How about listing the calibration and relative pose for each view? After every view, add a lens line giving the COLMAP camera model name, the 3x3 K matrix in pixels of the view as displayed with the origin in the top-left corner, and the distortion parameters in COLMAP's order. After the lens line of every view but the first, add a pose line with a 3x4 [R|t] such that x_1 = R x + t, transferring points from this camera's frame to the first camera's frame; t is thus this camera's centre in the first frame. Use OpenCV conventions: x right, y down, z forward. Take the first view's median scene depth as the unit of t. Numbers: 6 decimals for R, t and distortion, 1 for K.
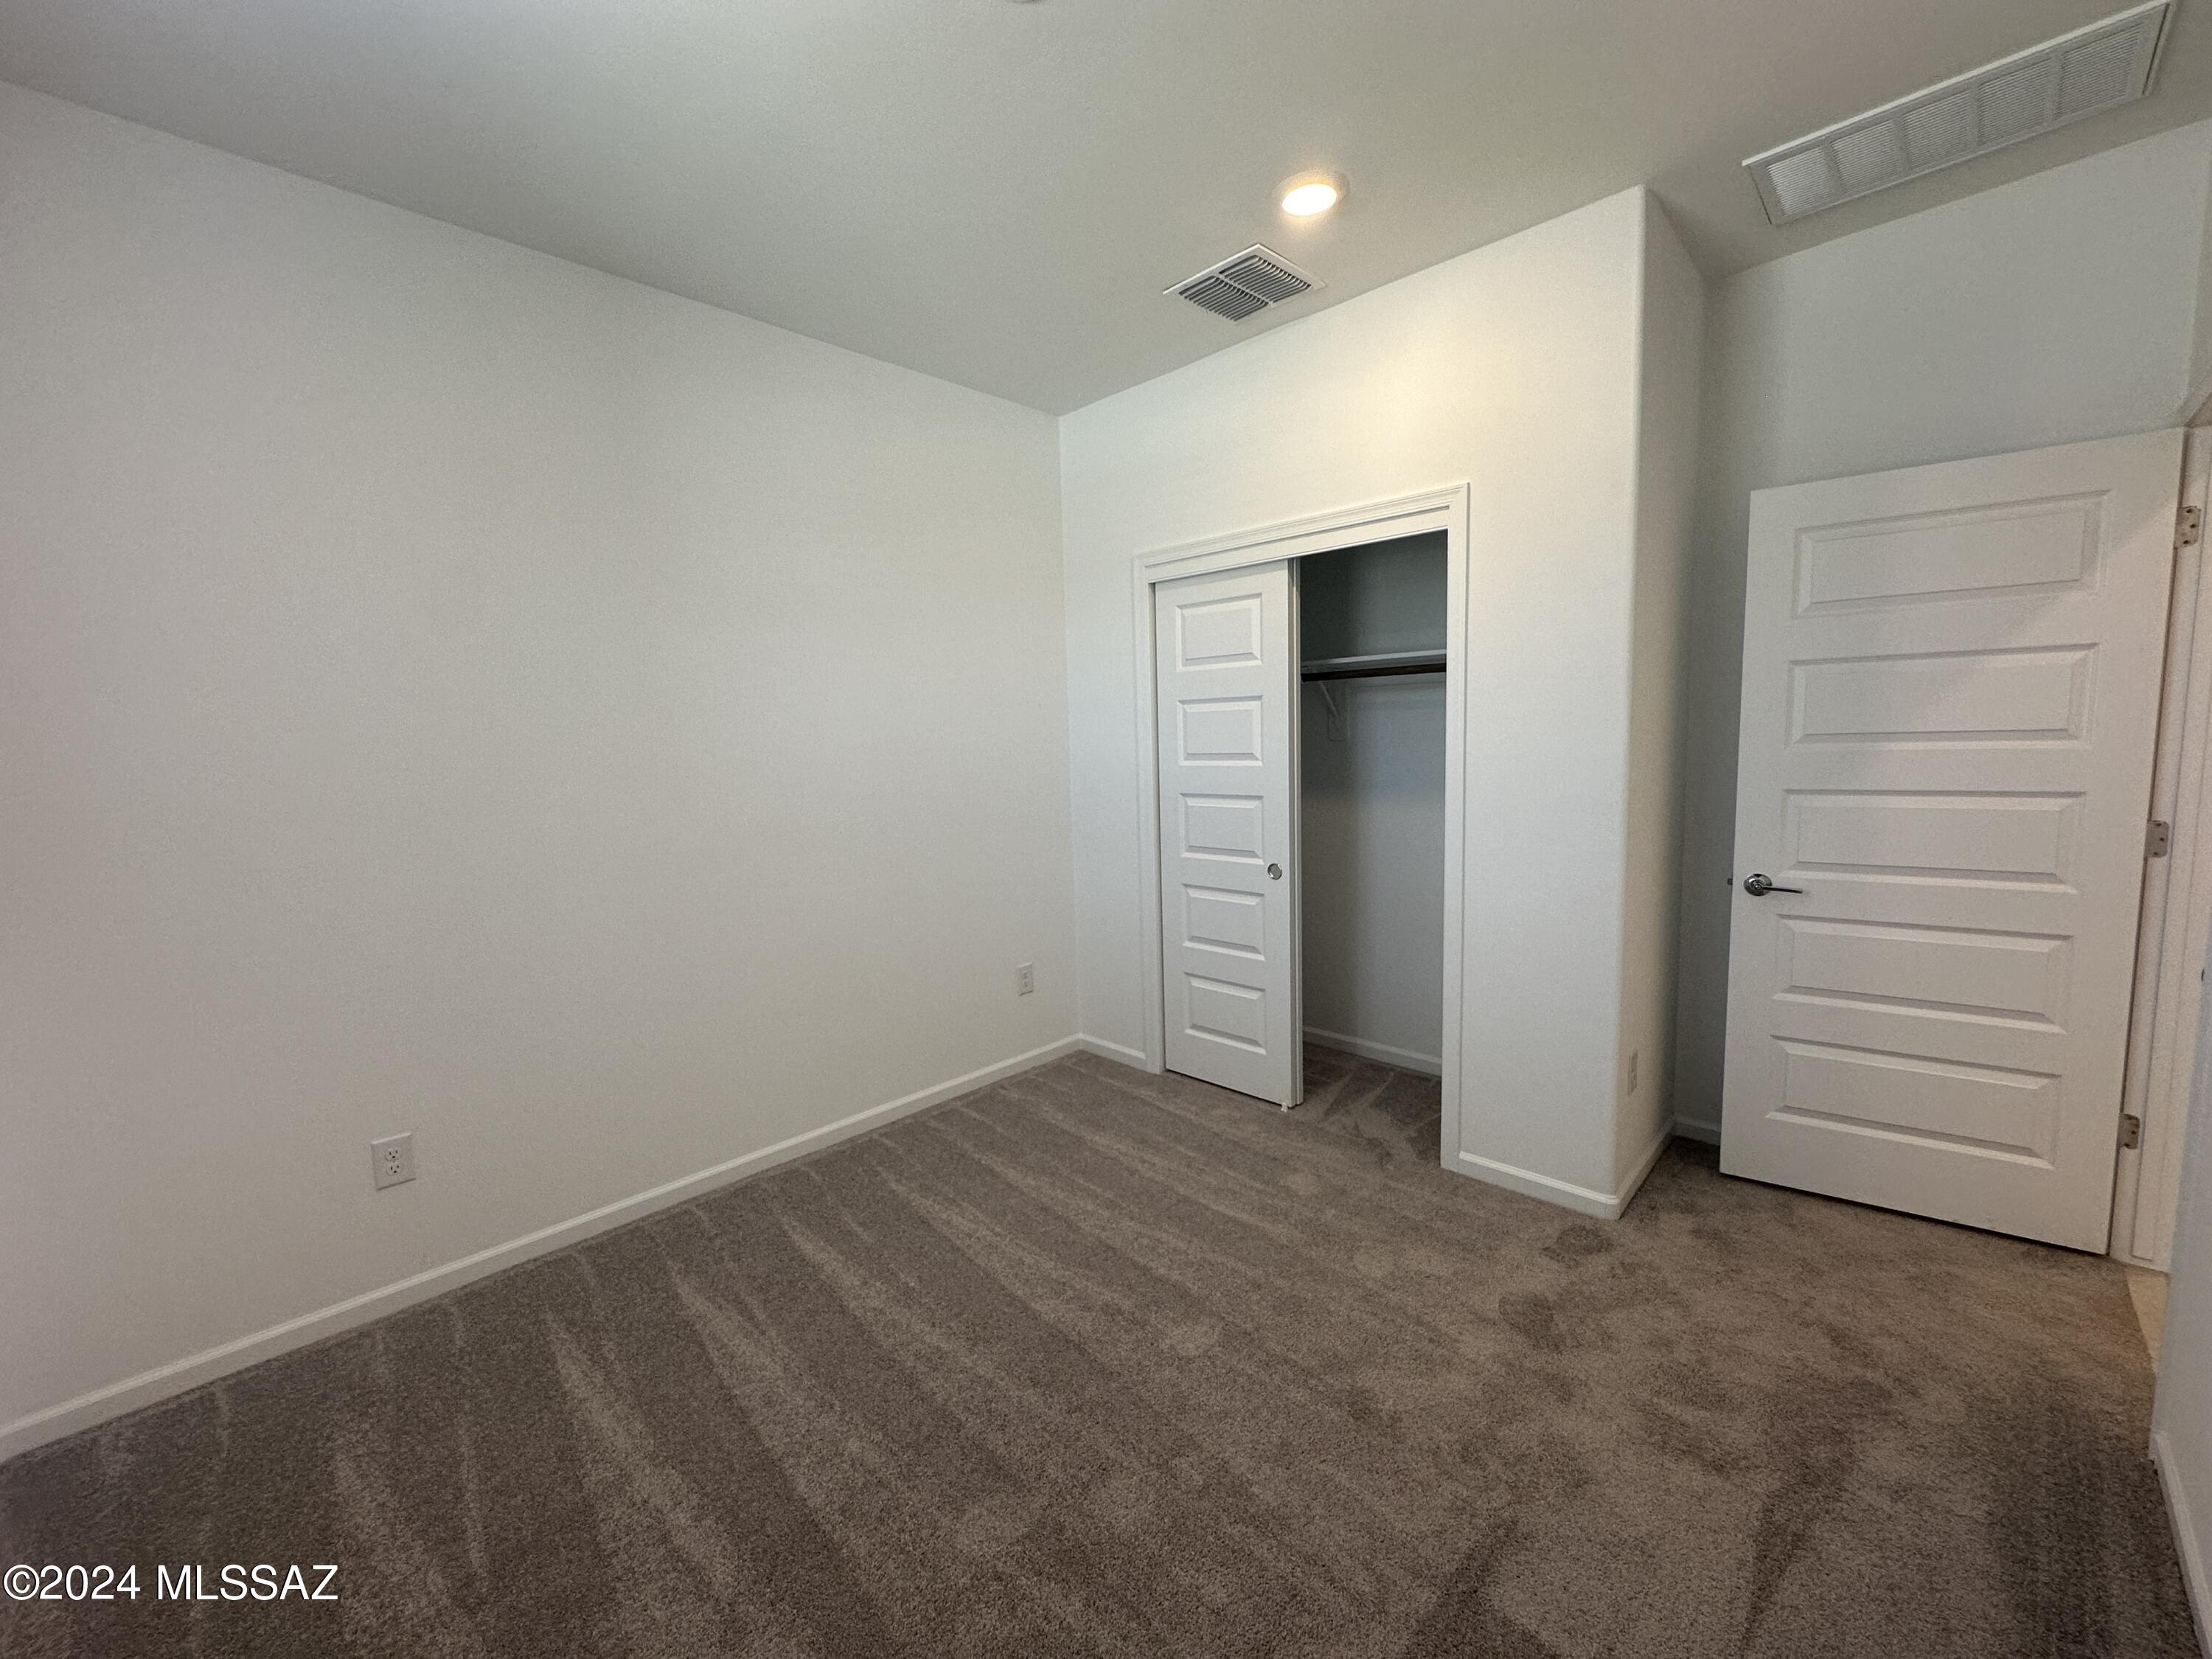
lens RADIAL K [[878.0, 0, 1100.6], [0, 878.0, 830.5], [0, 0, 1]] dist [-0.001434, -0.000112]
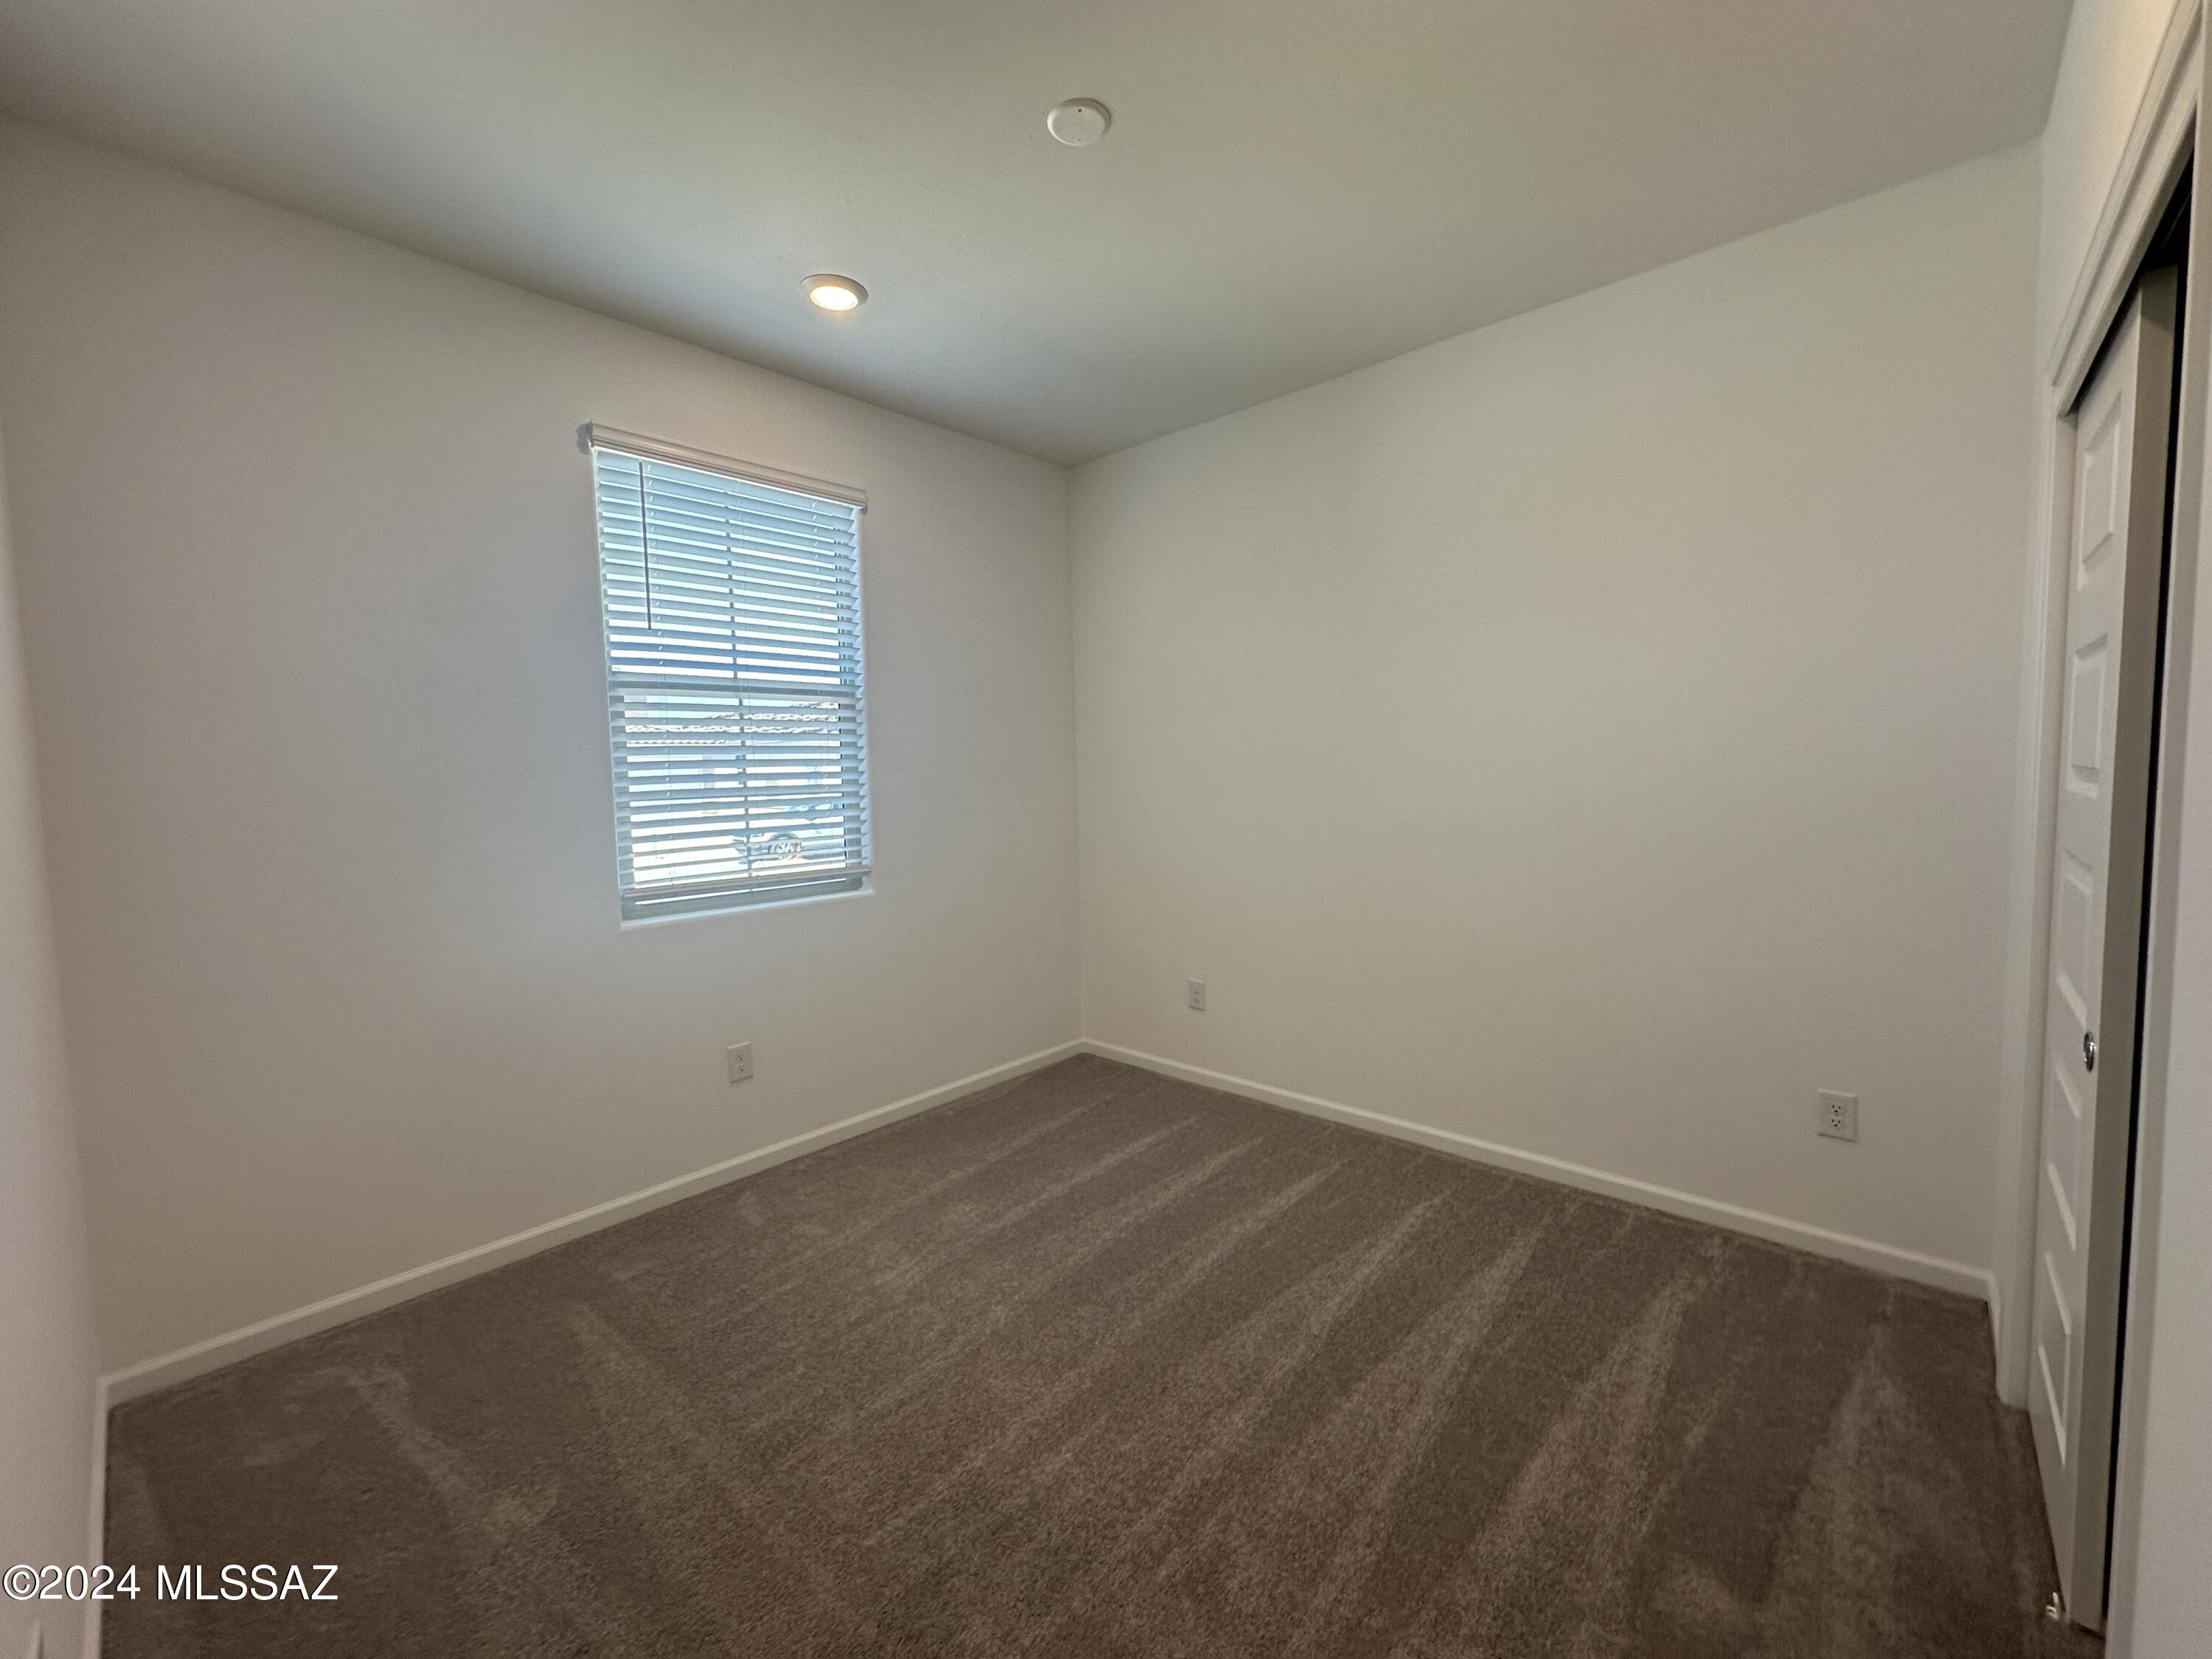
lens RADIAL K [[878.0, 0, 1100.6], [0, 878.0, 830.5], [0, 0, 1]] dist [-0.001434, -0.000112]
pose [[0.044963, 0.126466, -0.990951, 0.573283], [-0.059332, 0.990542, 0.123722, -0.106366], [0.997225, 0.053232, 0.052041, 0.455580]]
